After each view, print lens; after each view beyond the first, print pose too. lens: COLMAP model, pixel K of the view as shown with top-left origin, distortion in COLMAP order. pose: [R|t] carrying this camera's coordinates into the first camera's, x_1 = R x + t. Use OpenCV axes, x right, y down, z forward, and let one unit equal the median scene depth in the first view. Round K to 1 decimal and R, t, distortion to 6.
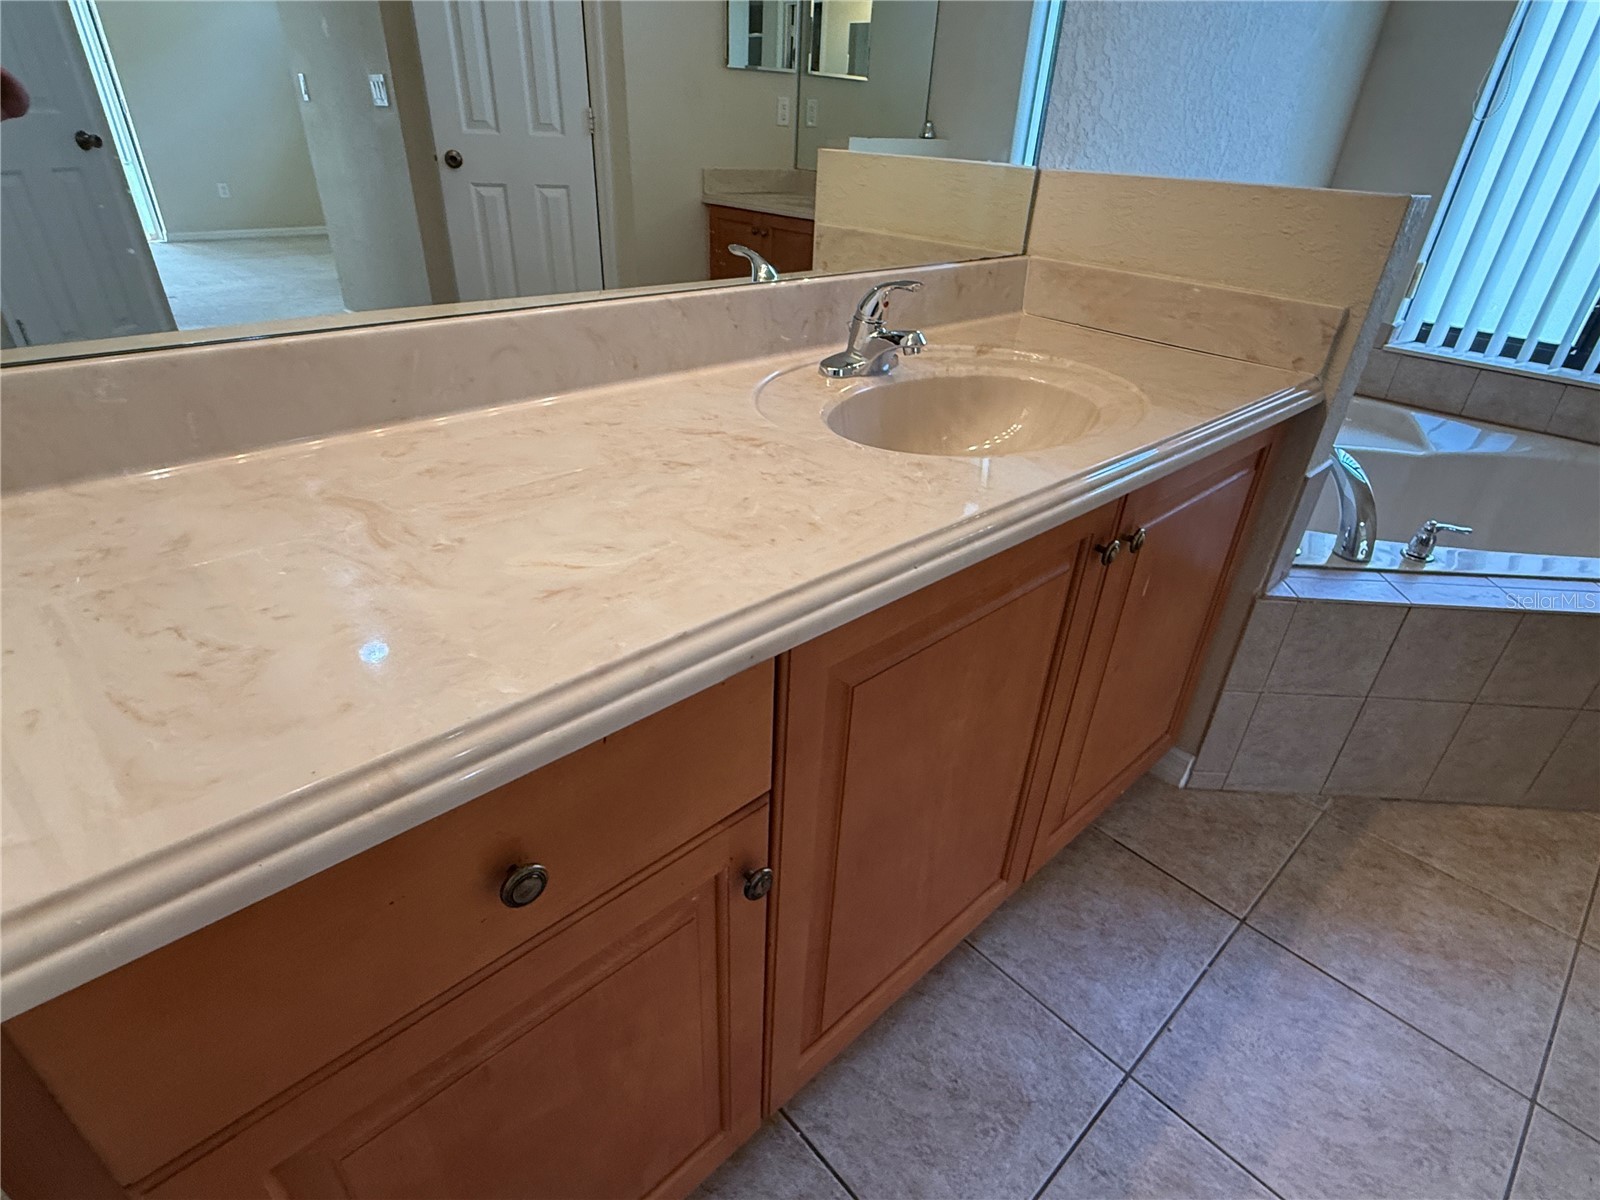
lens RADIAL K [[818.3, 0, 794.1], [0, 818.3, 597.1], [0, 0, 1]] dist [0.003623, 0.000335]
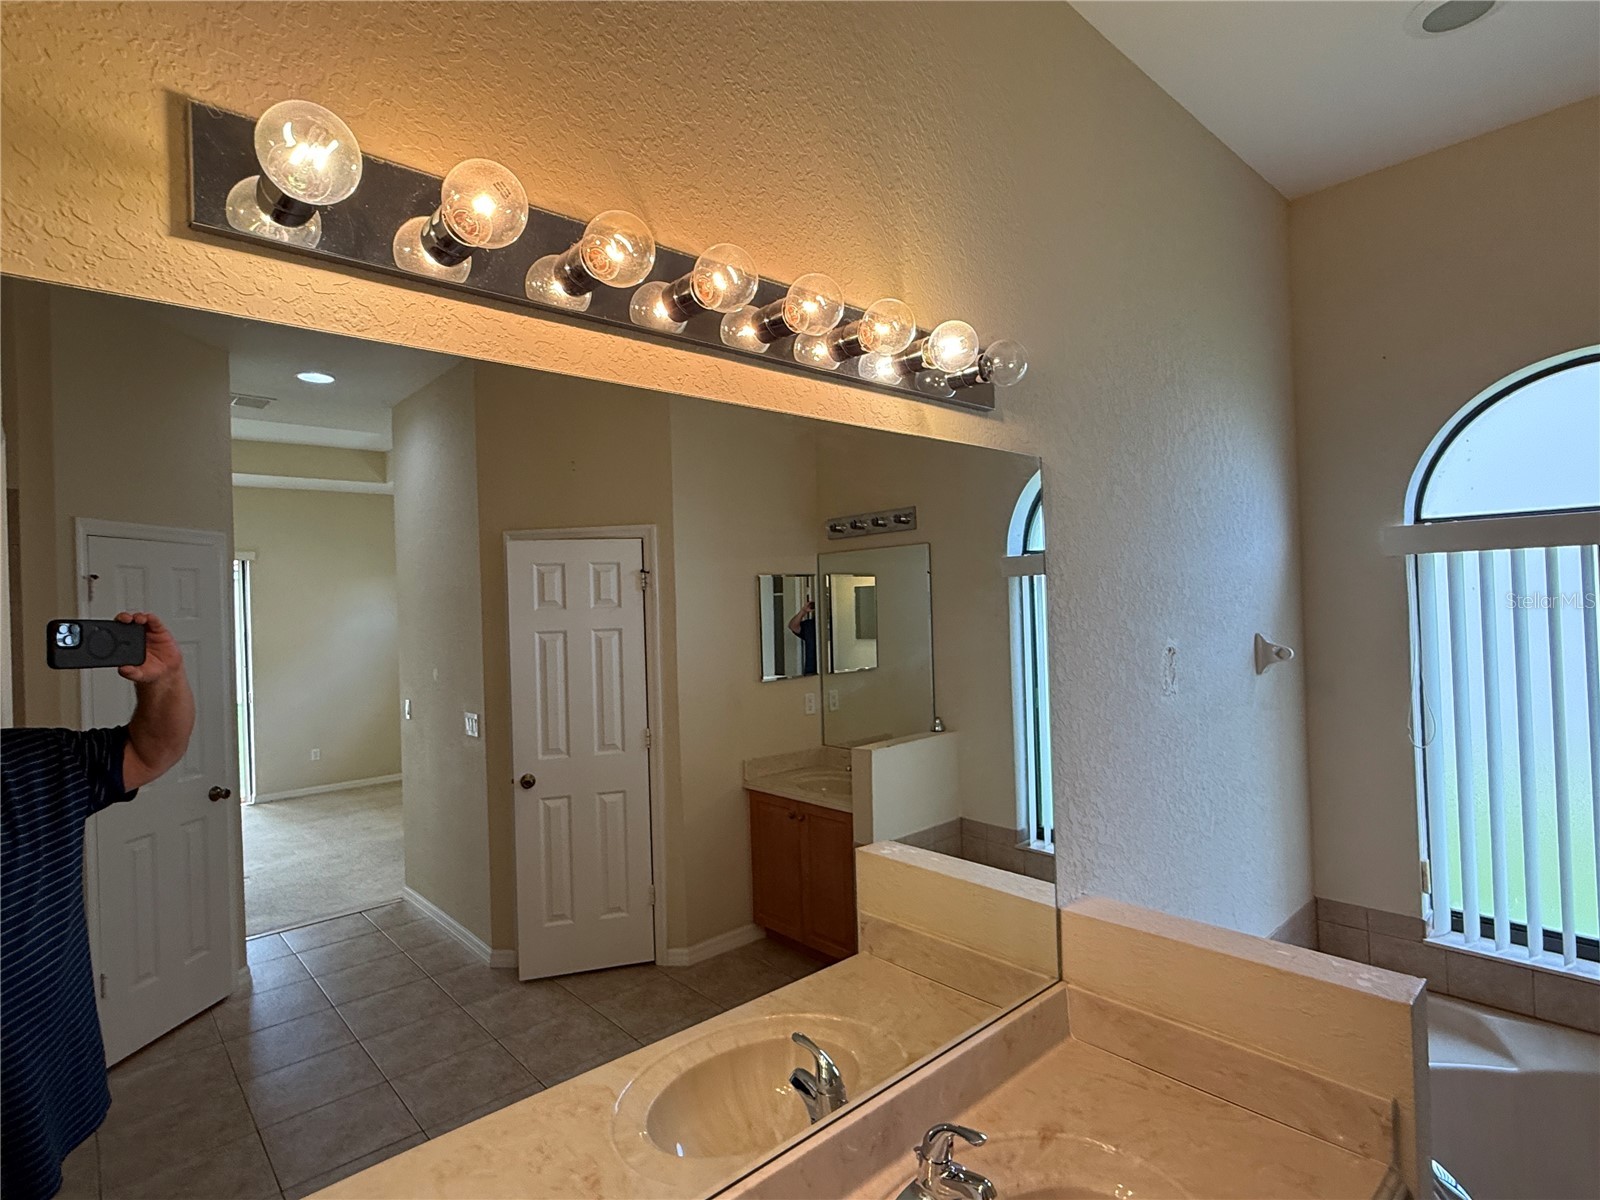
lens RADIAL K [[814.0, 0, 795.6], [0, 814.0, 597.9], [0, 0, 1]] dist [0.001290, -0.000485]
pose [[0.997294, -0.072112, -0.014331, -0.007021], [0.054700, 0.857981, -0.510761, -0.152437], [0.049128, 0.508594, 0.859603, -0.090923]]
